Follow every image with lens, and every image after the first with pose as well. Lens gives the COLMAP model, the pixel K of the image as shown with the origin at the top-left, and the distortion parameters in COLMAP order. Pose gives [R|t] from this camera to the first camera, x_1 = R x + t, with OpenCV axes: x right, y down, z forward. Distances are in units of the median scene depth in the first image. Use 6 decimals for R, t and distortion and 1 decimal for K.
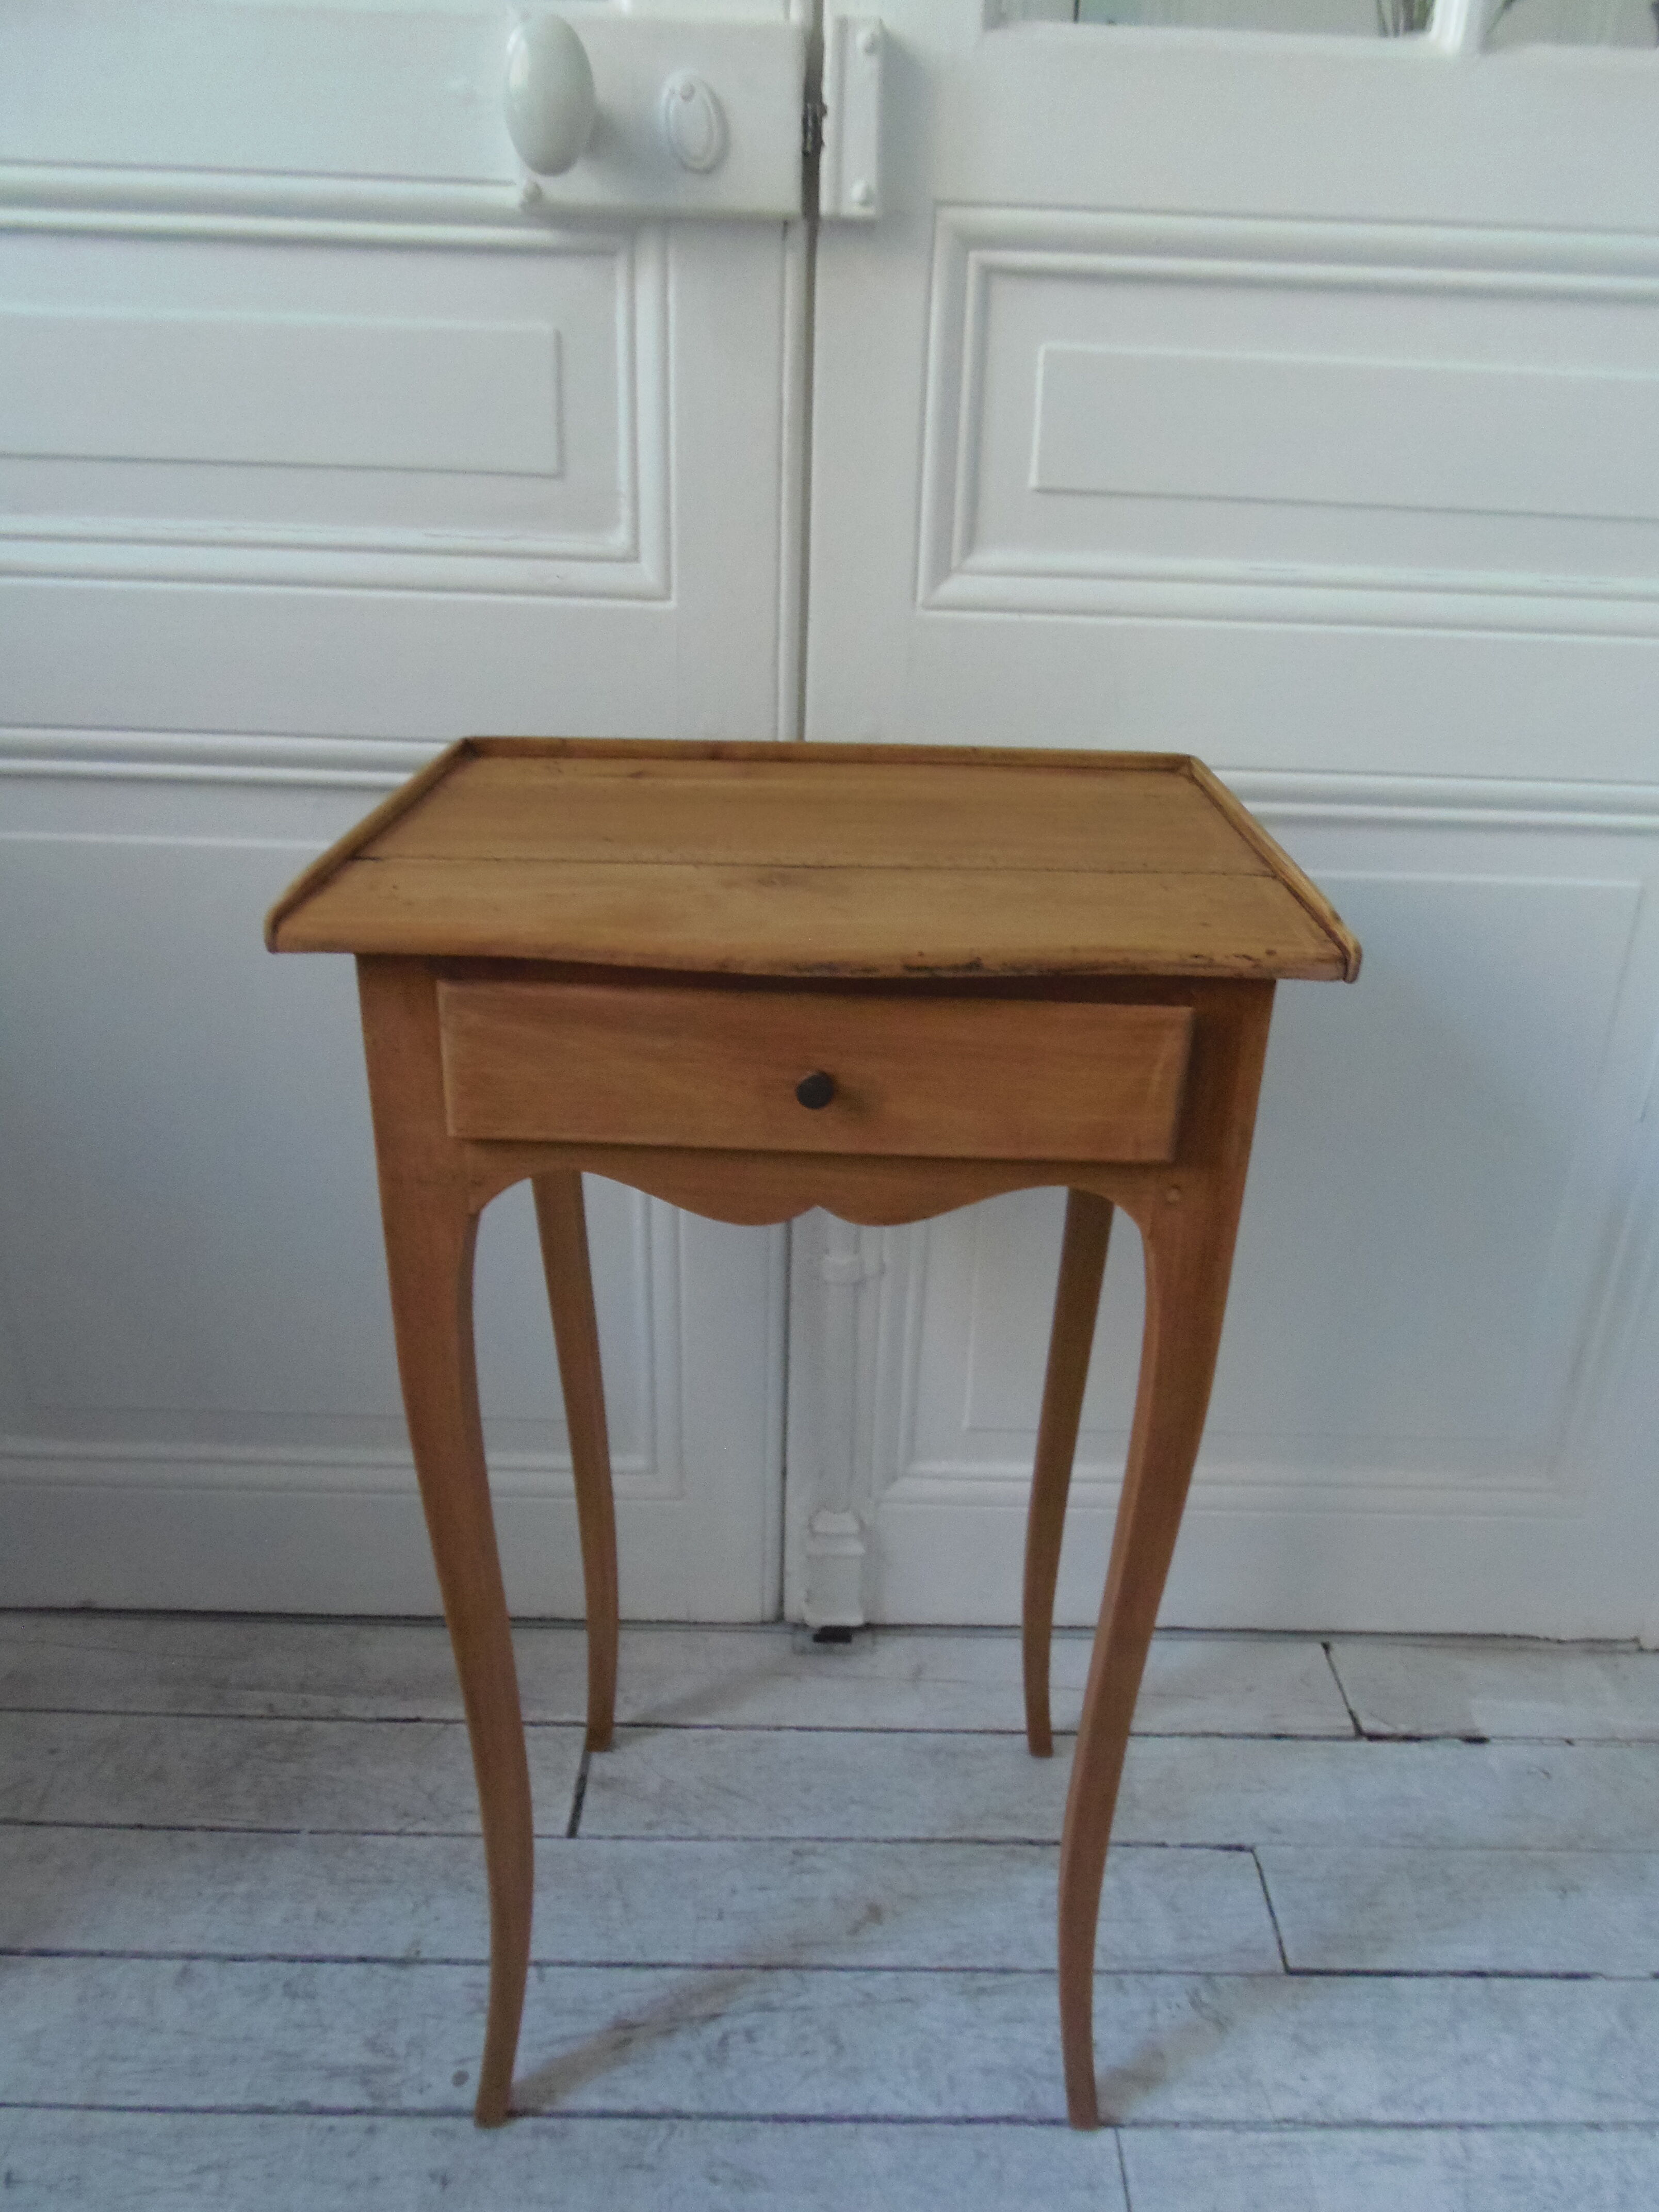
lens RADIAL K [[1649.6, 0, 852.9], [0, 1649.6, 1118.4], [0, 0, 1]] dist [-0.007020, -0.008287]
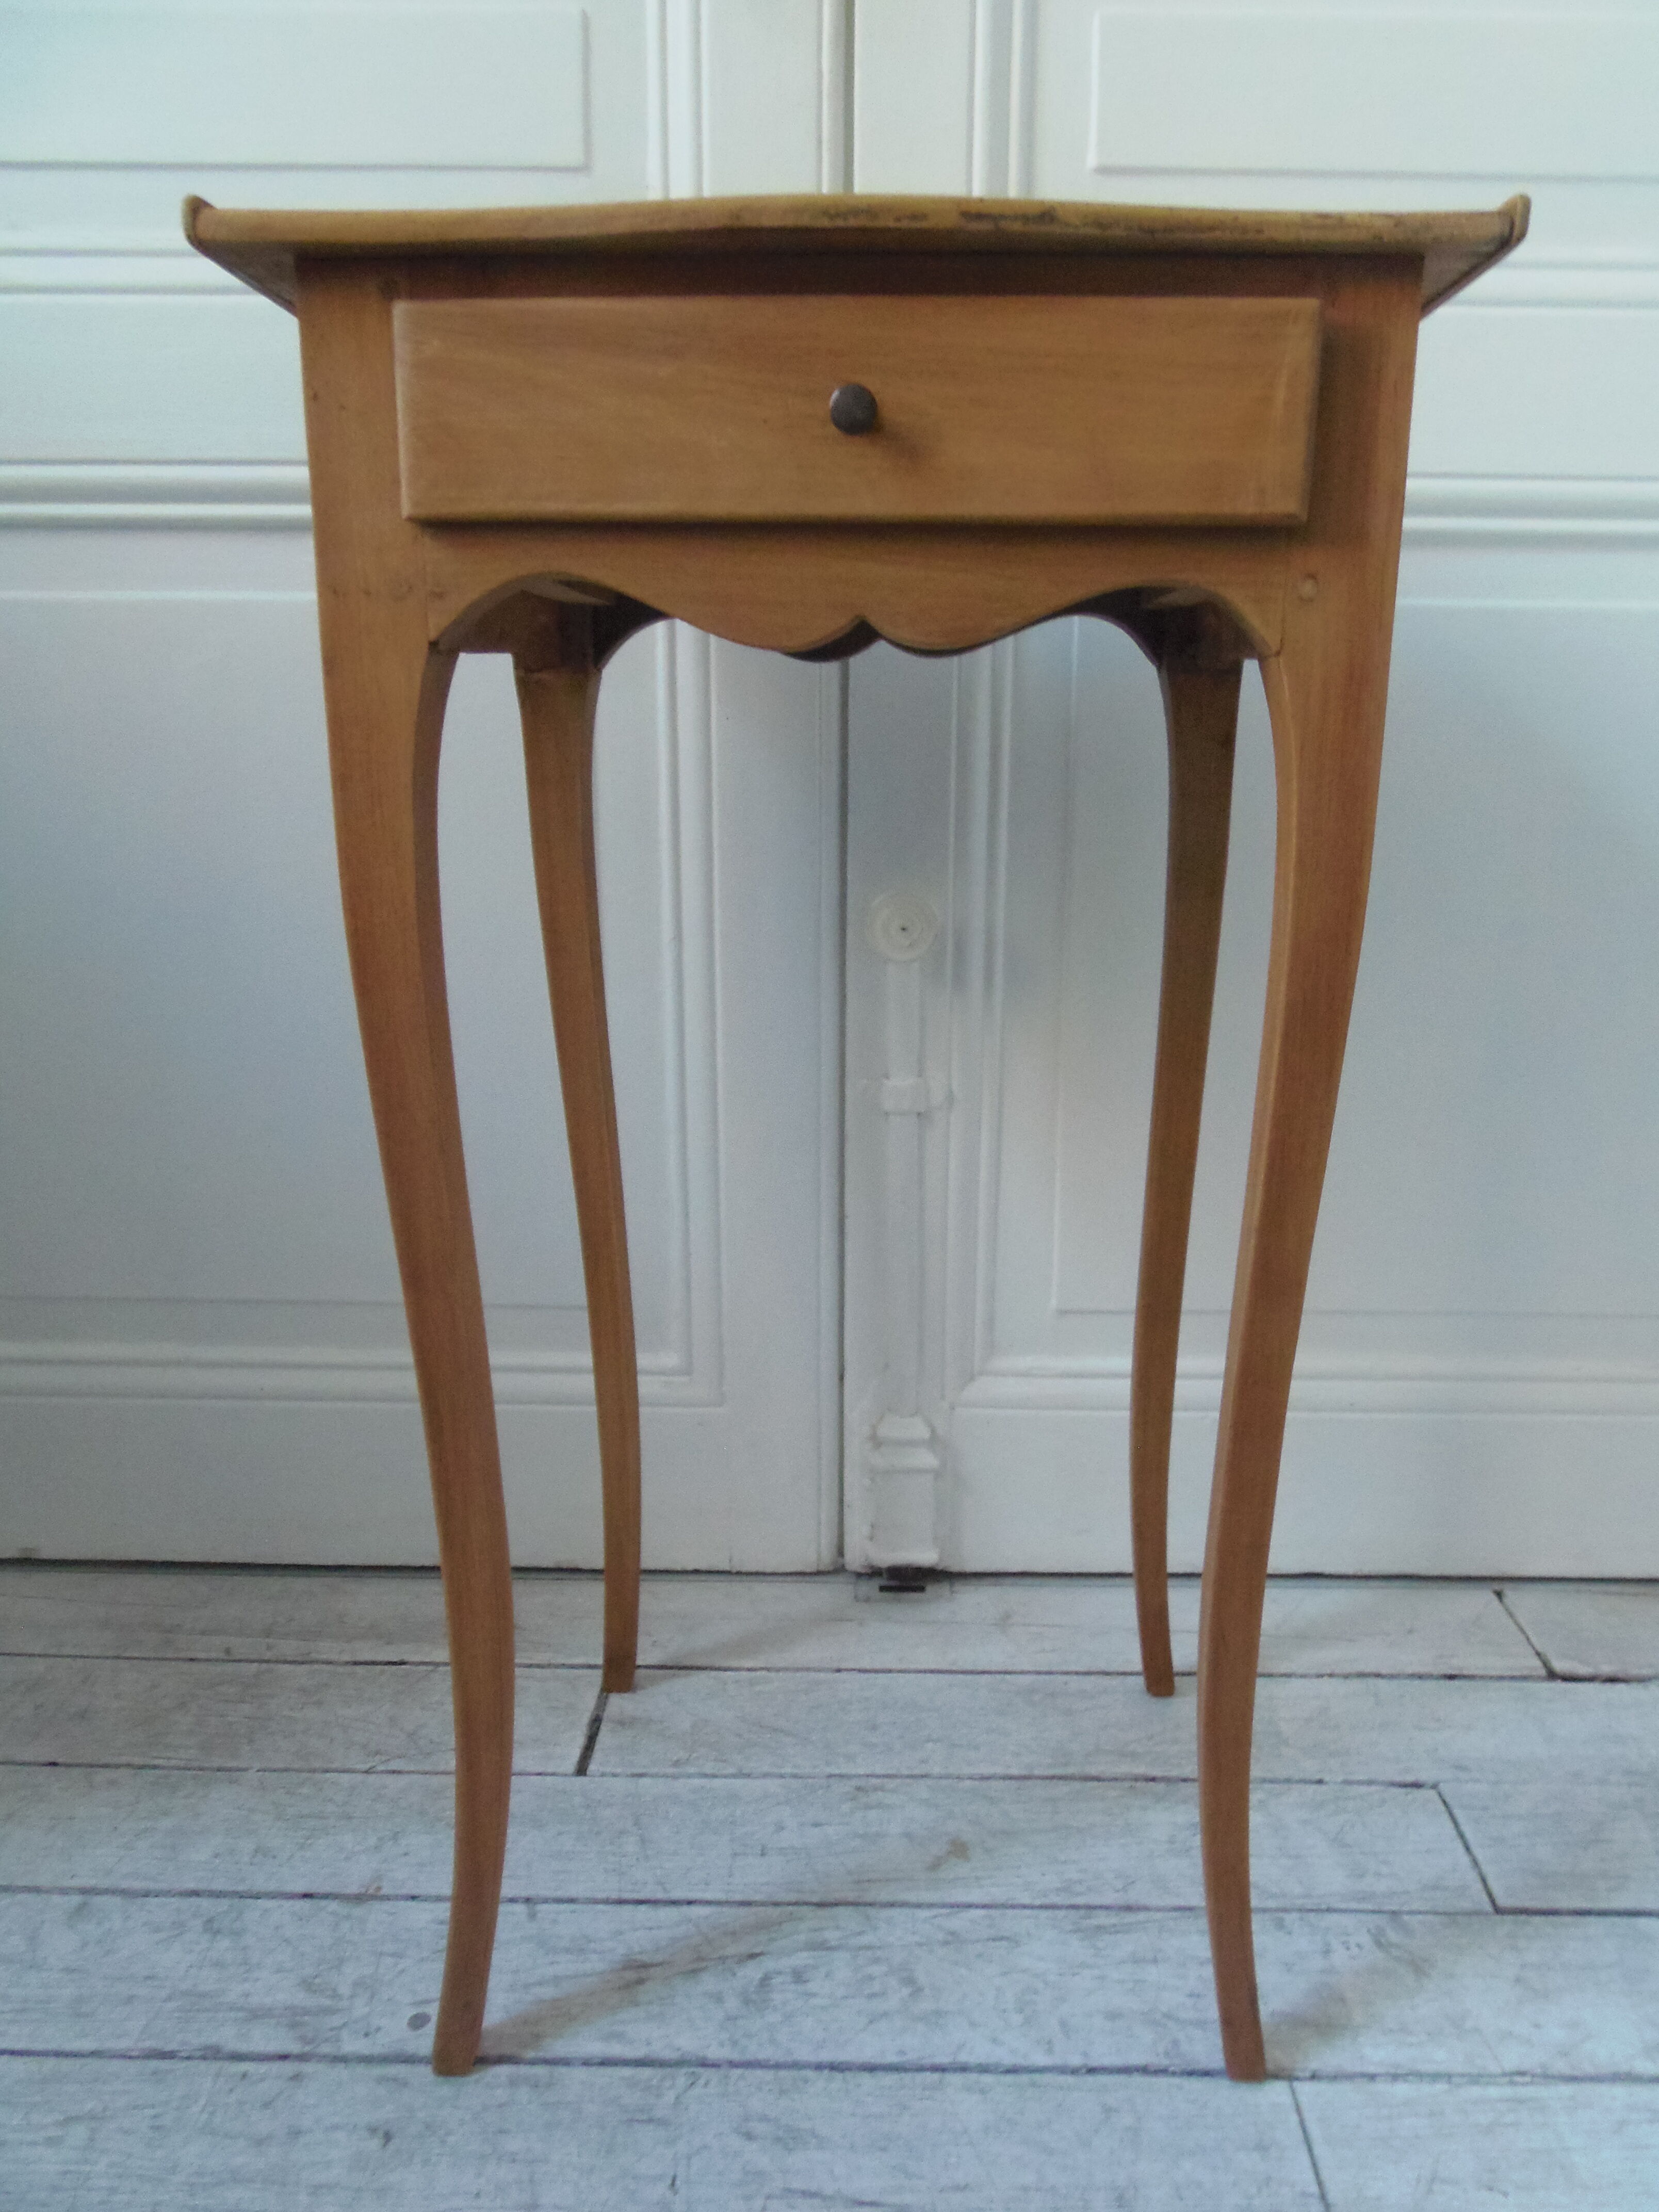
lens RADIAL K [[1649.6, 0, 869.0], [0, 1649.6, 1108.0], [0, 0, 1]] dist [-0.007020, -0.008287]
pose [[0.999354, -0.020634, -0.029423, 0.000717], [0.015055, 0.983806, -0.178605, 0.293148], [0.032632, 0.178047, 0.983481, 0.173502]]
